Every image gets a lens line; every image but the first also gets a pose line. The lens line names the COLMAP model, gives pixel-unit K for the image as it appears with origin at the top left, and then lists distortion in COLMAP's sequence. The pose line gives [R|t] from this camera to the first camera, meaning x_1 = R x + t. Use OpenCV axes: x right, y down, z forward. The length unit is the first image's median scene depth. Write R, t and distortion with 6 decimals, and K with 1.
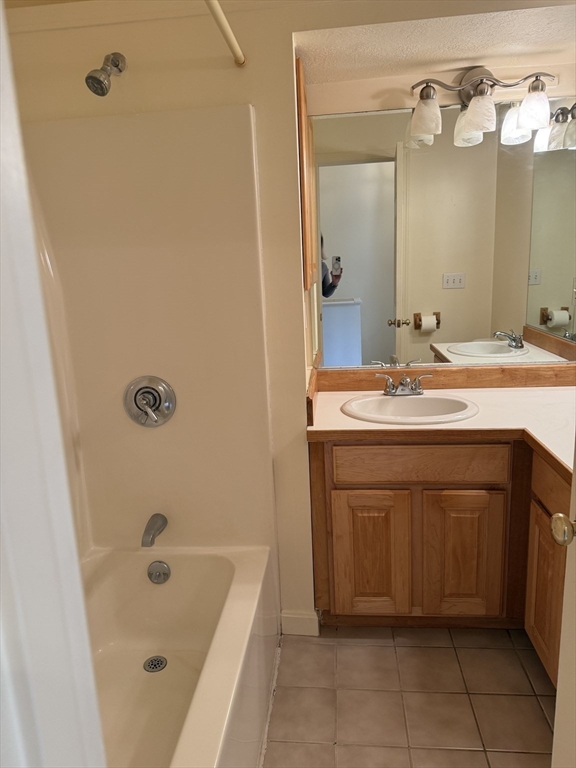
lens RADIAL K [[536.3, 0, 285.3], [0, 536.3, 386.6], [0, 0, 1]] dist [0.042644, -0.062820]
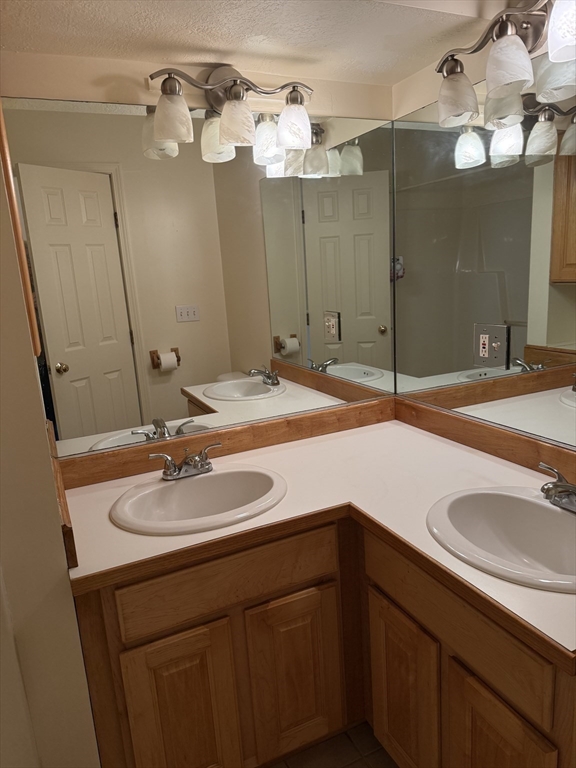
lens RADIAL K [[536.3, 0, 287.4], [0, 536.3, 394.3], [0, 0, 1]] dist [0.042644, -0.062820]
pose [[0.862551, -0.115381, 0.492639, -0.023982], [0.130214, 0.991477, 0.004225, -0.092249], [-0.488928, 0.060504, 0.870223, 0.281156]]
